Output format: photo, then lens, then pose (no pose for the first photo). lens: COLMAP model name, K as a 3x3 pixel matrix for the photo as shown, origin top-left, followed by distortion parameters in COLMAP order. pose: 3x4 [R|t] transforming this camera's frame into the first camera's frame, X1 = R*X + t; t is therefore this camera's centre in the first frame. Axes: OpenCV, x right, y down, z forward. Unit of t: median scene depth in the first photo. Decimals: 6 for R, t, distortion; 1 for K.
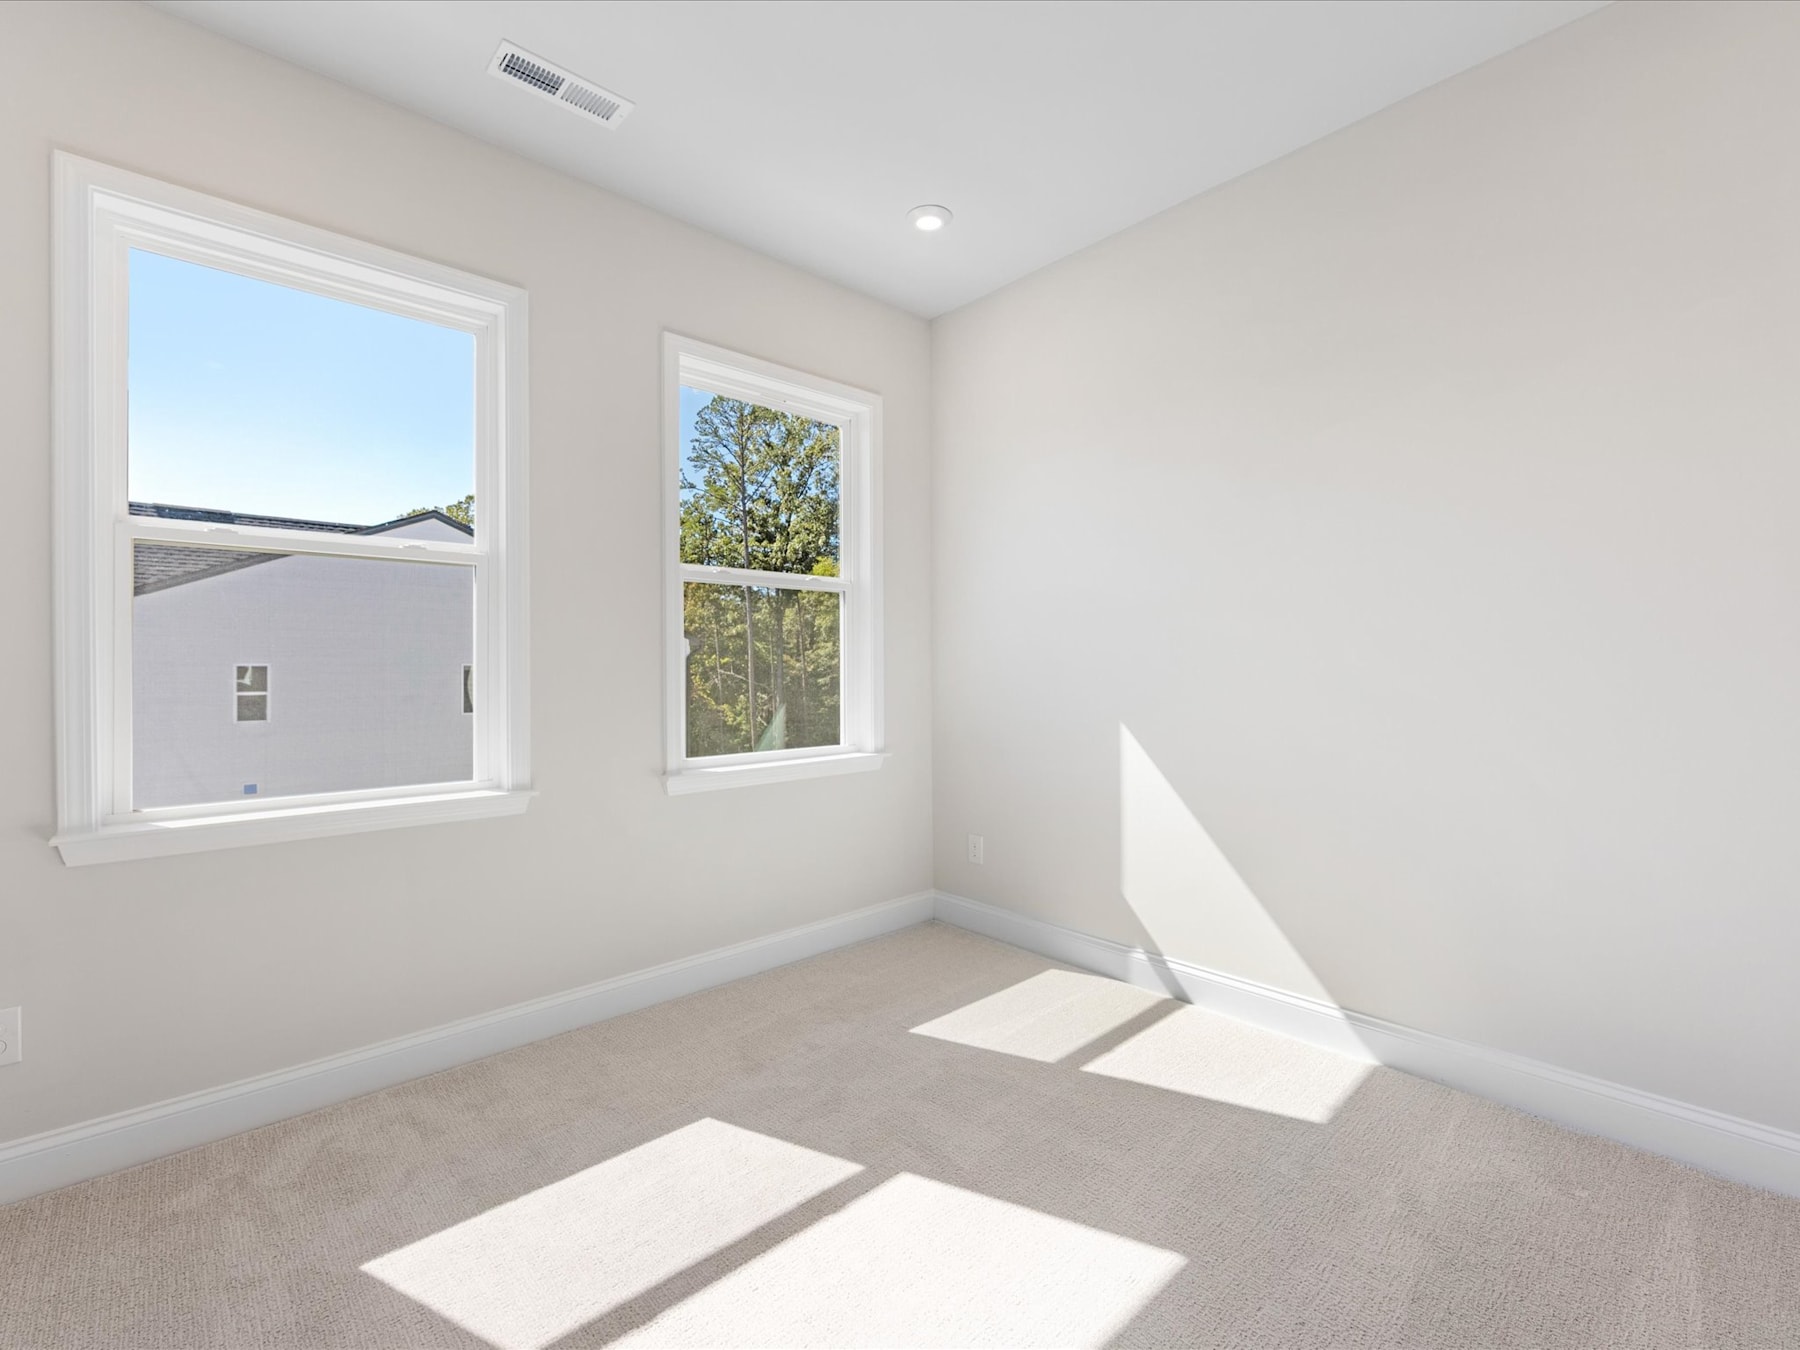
lens RADIAL K [[800.0, 0, 895.3], [0, 800.0, 678.1], [0, 0, 1]] dist [0.000863, -0.000986]
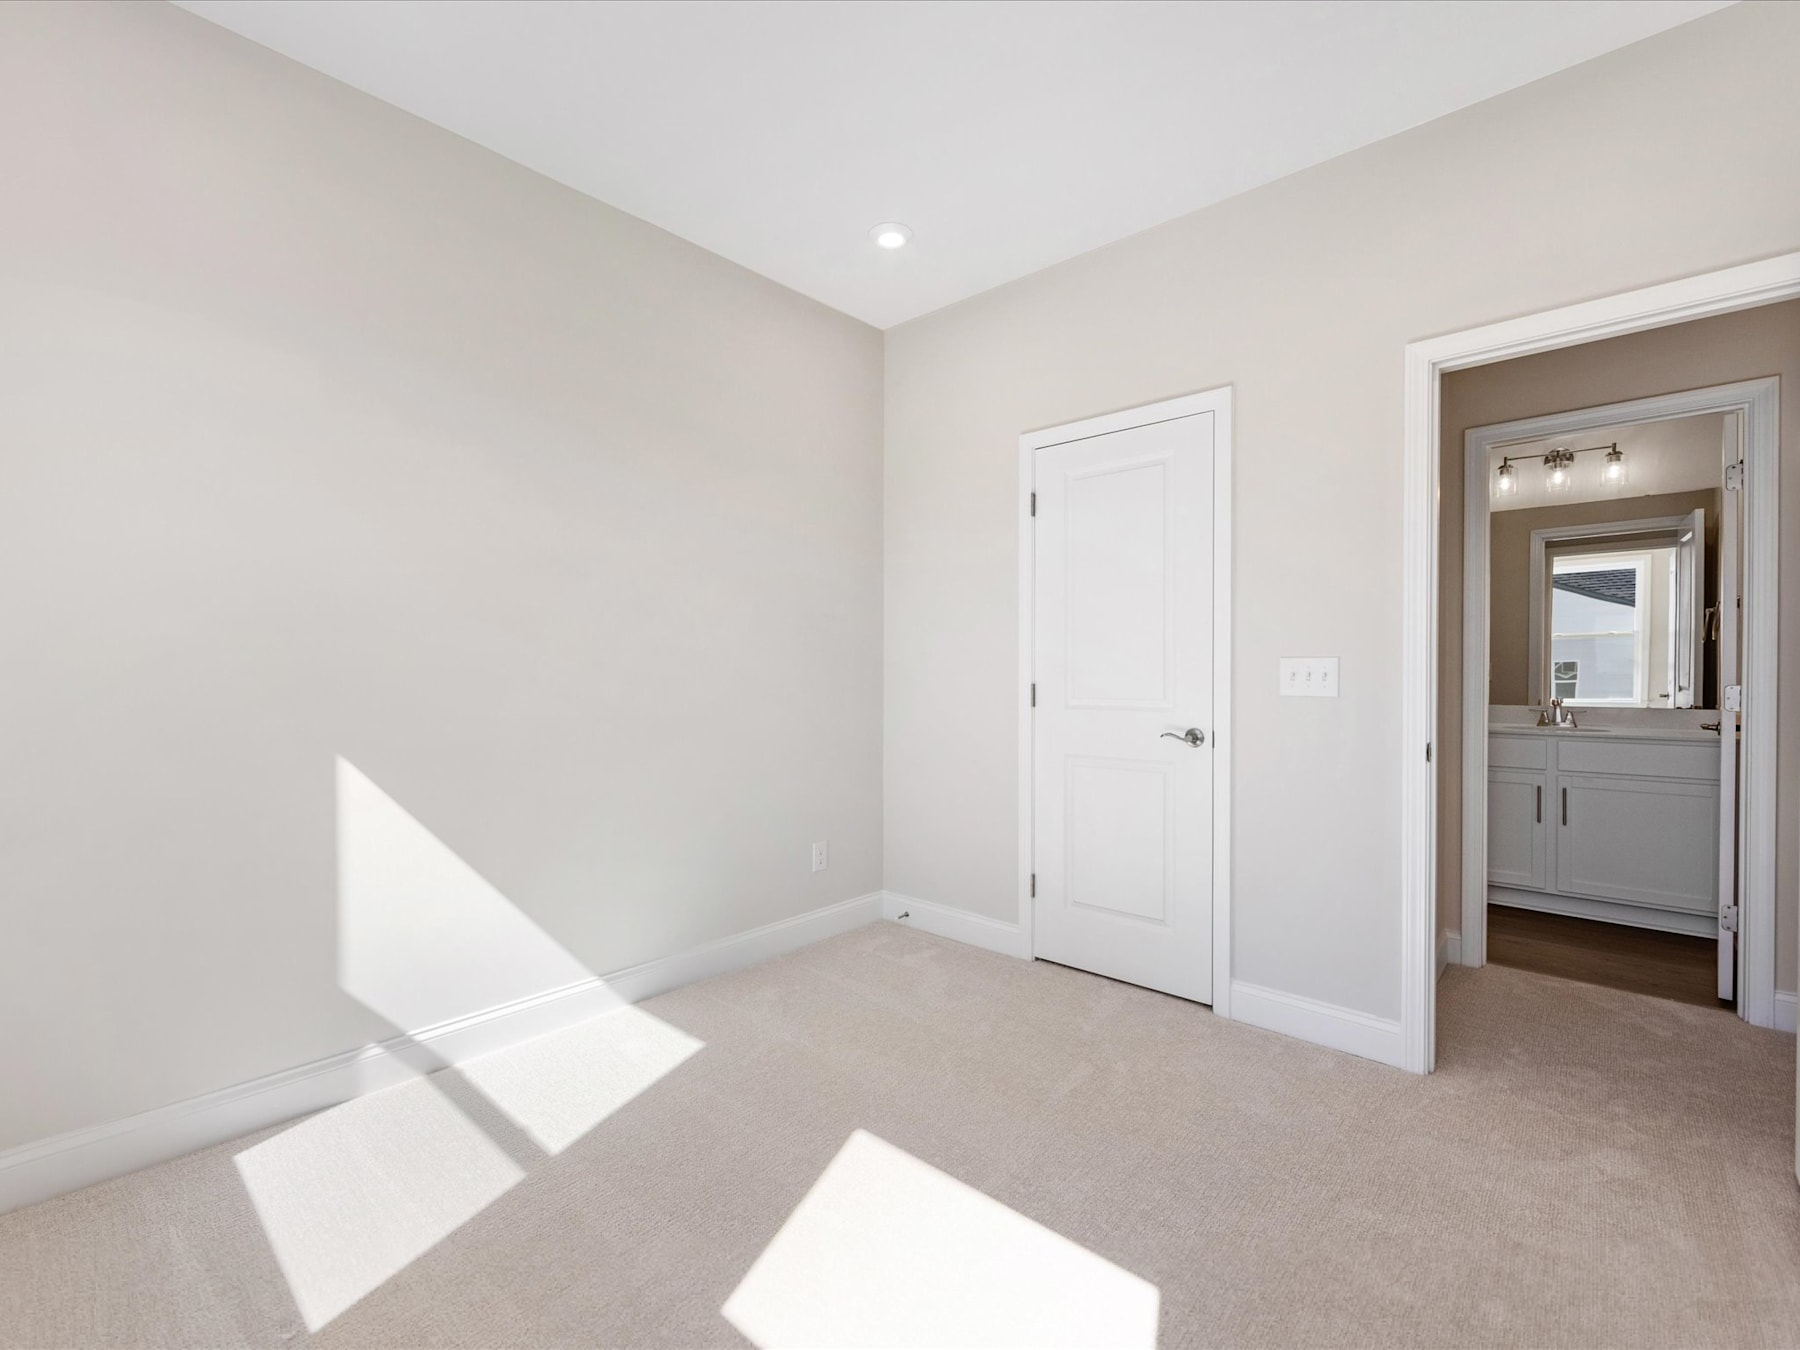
lens RADIAL K [[800.0, 0, 895.5], [0, 800.0, 668.9], [0, 0, 1]] dist [0.000863, -0.000986]
pose [[-0.074119, -0.002722, 0.997246, -0.519378], [0.015683, 0.999869, 0.003894, -0.019882], [-0.997126, 0.015929, -0.074066, 0.562751]]
